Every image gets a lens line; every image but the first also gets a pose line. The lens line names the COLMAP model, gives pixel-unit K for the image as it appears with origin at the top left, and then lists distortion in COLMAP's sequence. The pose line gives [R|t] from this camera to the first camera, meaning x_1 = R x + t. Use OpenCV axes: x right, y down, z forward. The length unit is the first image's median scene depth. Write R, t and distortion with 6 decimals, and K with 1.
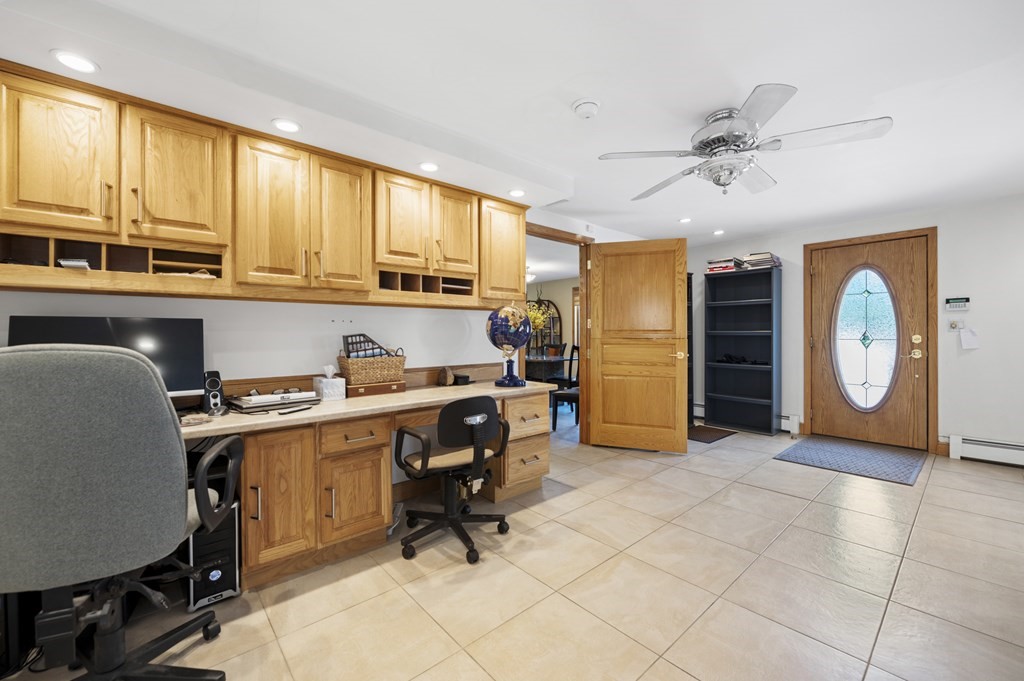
lens RADIAL K [[420.9, 0, 511.0], [0, 420.9, 342.2], [0, 0, 1]] dist [-0.007345, 0.000242]
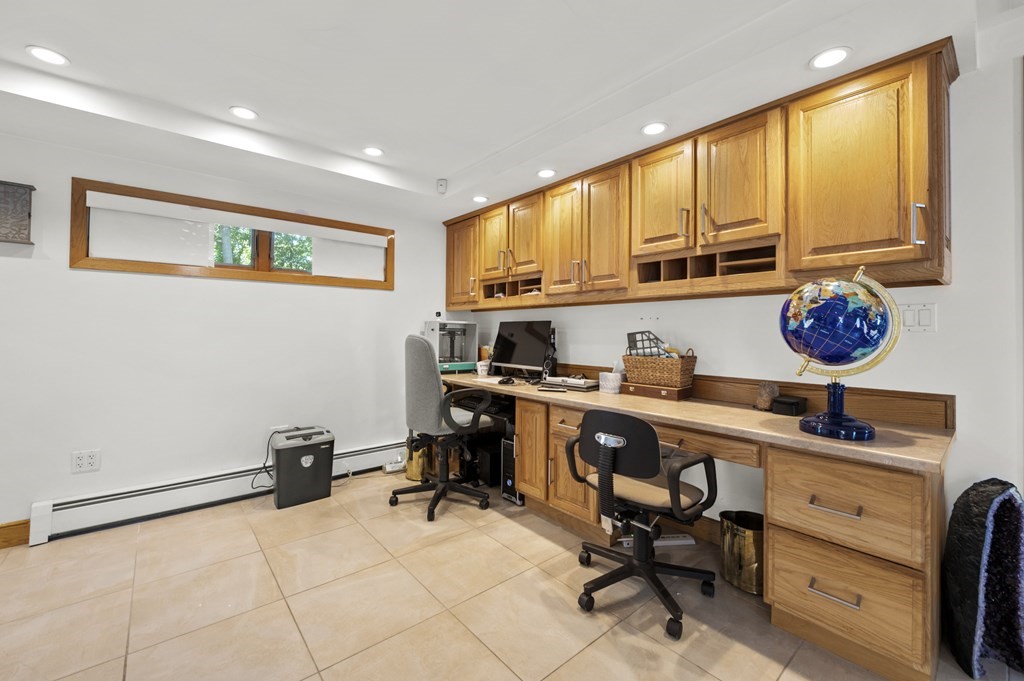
lens RADIAL K [[420.9, 0, 498.2], [0, 420.9, 321.1], [0, 0, 1]] dist [-0.007345, 0.000242]
pose [[-0.049312, -0.006522, -0.998762, 0.641769], [-0.006053, 0.999962, -0.006231, -0.034801], [0.998765, 0.005738, -0.049350, 0.736899]]
